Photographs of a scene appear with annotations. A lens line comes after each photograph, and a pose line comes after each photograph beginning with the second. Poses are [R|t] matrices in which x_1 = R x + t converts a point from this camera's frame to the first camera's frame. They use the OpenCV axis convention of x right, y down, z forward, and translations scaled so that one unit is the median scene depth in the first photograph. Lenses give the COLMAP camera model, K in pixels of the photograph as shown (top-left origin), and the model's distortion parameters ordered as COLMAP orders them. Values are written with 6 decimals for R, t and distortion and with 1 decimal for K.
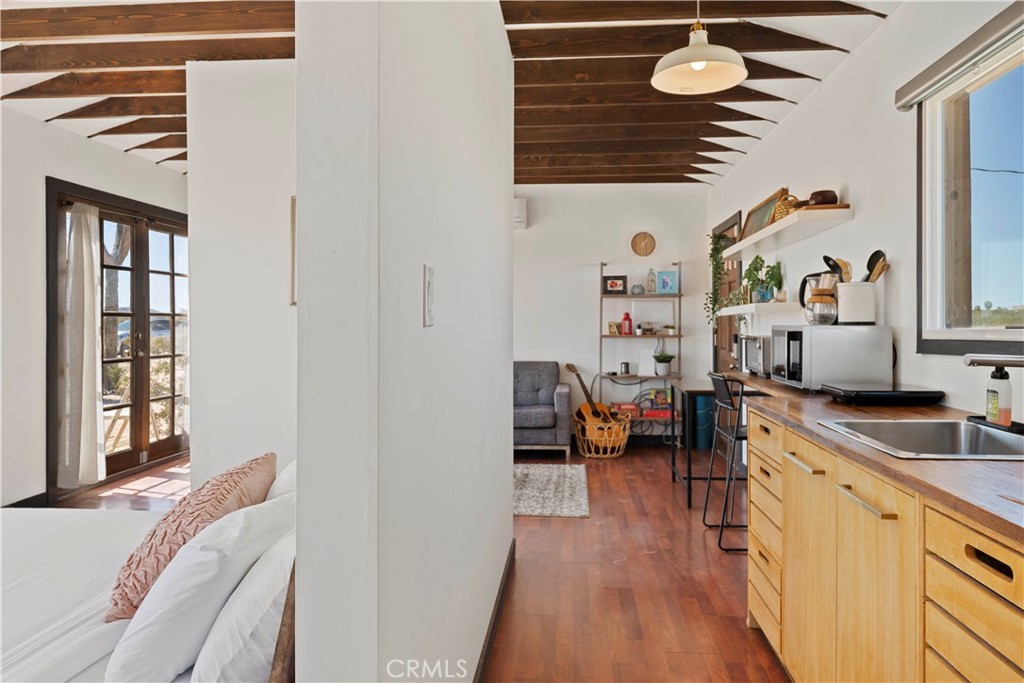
lens RADIAL K [[714.0, 0, 514.1], [0, 714.0, 324.5], [0, 0, 1]] dist [-0.000734, -0.000258]
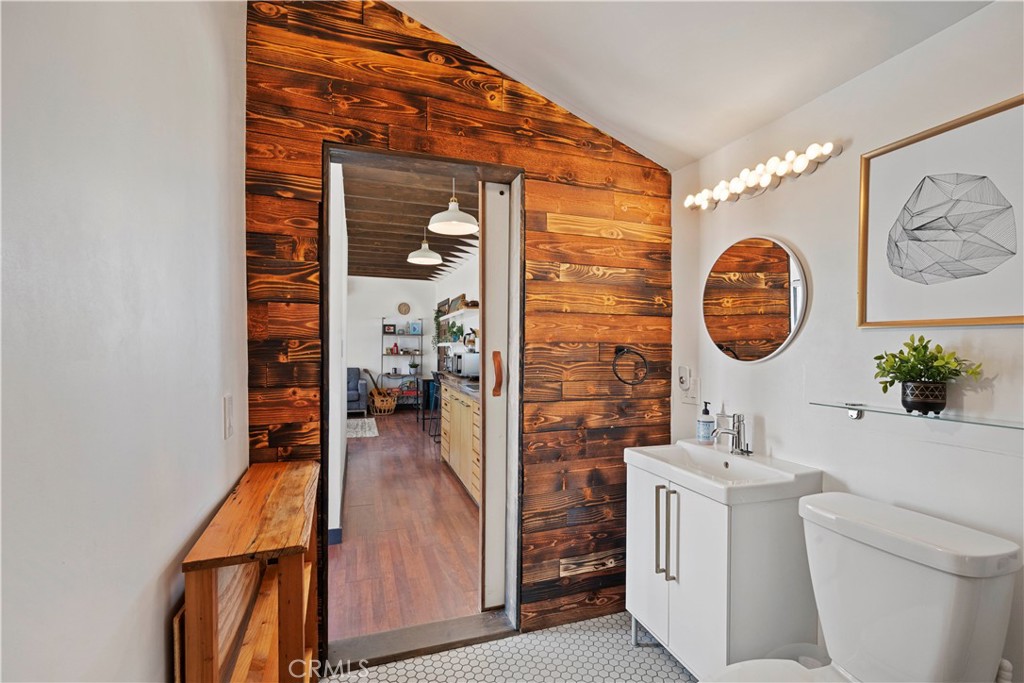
lens RADIAL K [[459.1, 0, 513.2], [0, 459.1, 352.3], [0, 0, 1]] dist [-0.000187, -0.000023]
pose [[0.916079, 0.001327, 0.400996, -0.056924], [-0.008712, 0.999824, 0.016595, -0.015064], [-0.400903, -0.018696, 0.915930, -0.316952]]
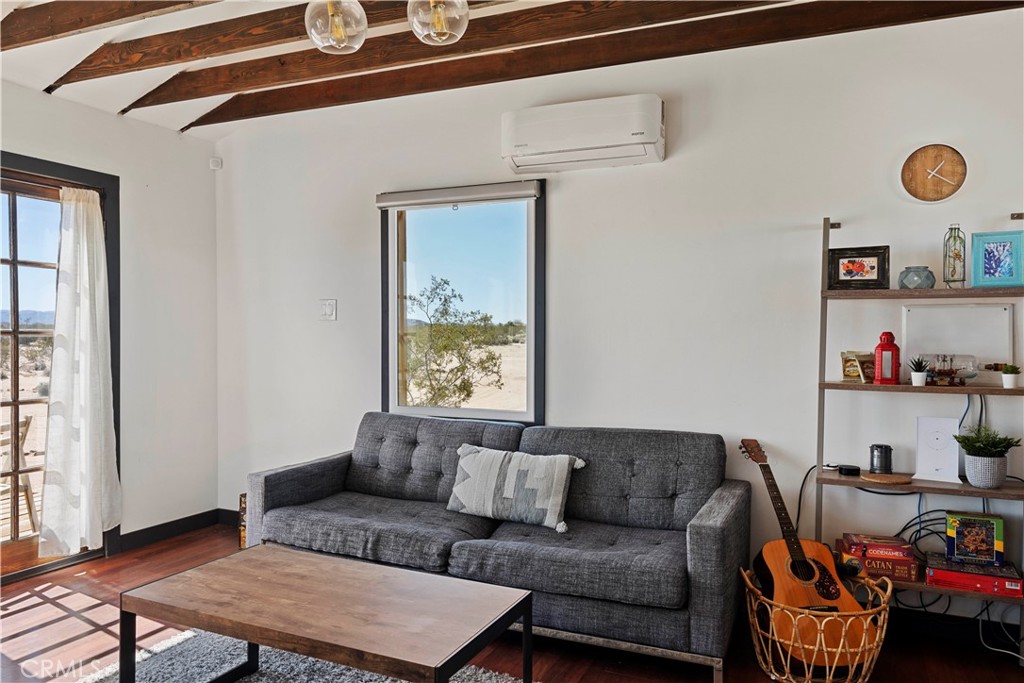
lens RADIAL K [[720.9, 0, 510.3], [0, 720.9, 350.8], [0, 0, 1]] dist [0.001469, 0.001124]
pose [[0.944196, 0.014196, -0.329078, 0.087816], [-0.008571, 0.999791, 0.018536, -0.011692], [0.329273, -0.014681, 0.944121, 0.521398]]
